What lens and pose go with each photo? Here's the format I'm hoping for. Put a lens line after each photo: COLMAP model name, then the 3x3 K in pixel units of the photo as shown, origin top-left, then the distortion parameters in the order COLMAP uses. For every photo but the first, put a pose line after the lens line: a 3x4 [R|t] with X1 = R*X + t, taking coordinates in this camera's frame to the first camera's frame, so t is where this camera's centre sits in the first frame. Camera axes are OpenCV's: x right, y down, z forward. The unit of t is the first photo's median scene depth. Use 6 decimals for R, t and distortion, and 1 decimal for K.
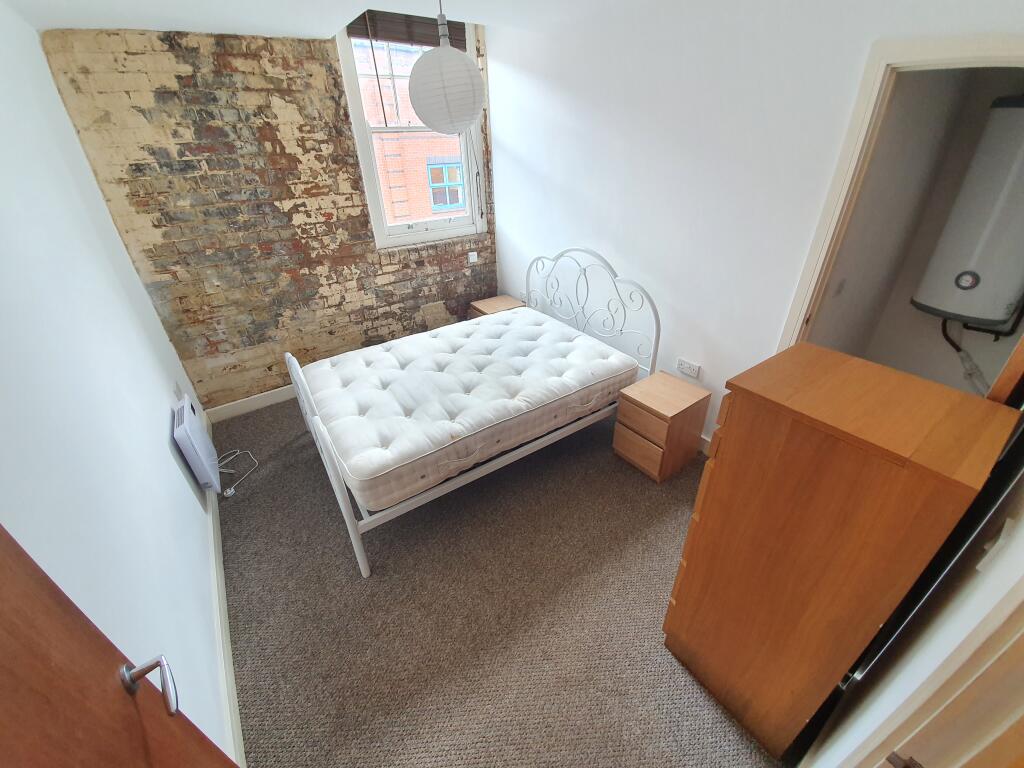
lens RADIAL K [[408.1, 0, 519.0], [0, 408.1, 379.6], [0, 0, 1]] dist [-0.000037, -0.013222]
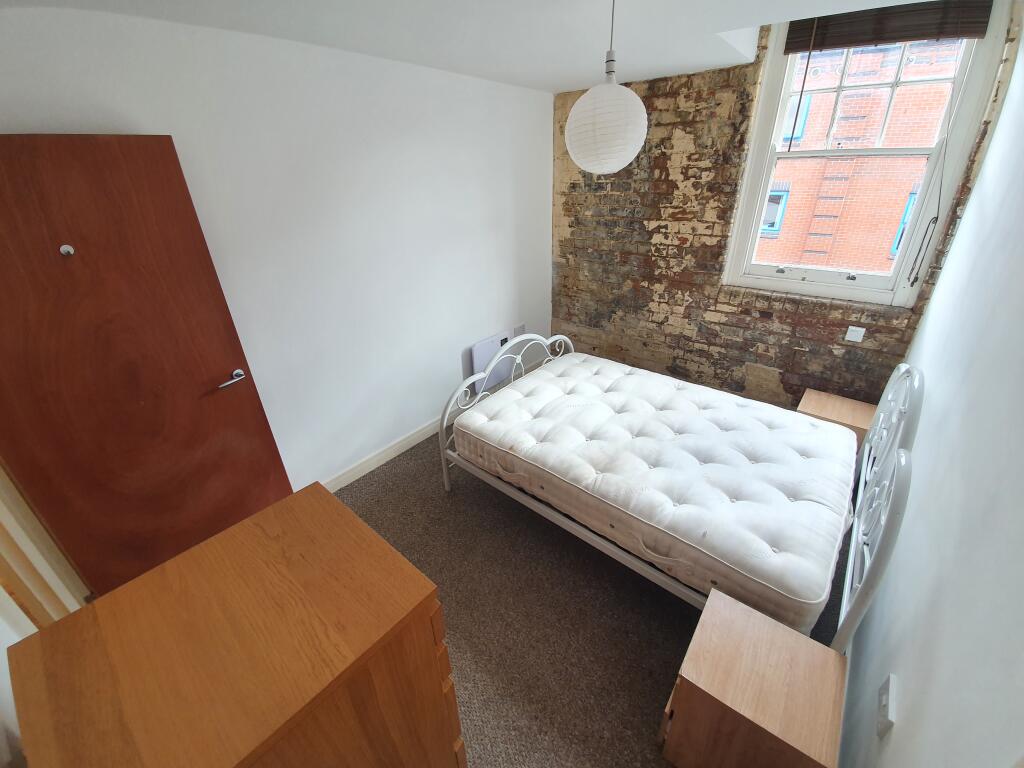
lens RADIAL K [[408.1, 0, 519.0], [0, 408.1, 379.6], [0, 0, 1]] dist [-0.000037, -0.013222]
pose [[0.244114, 0.450142, -0.858941, 0.473193], [-0.465562, 0.831389, 0.303388, -0.236415], [0.850682, 0.325829, 0.412523, 0.351844]]
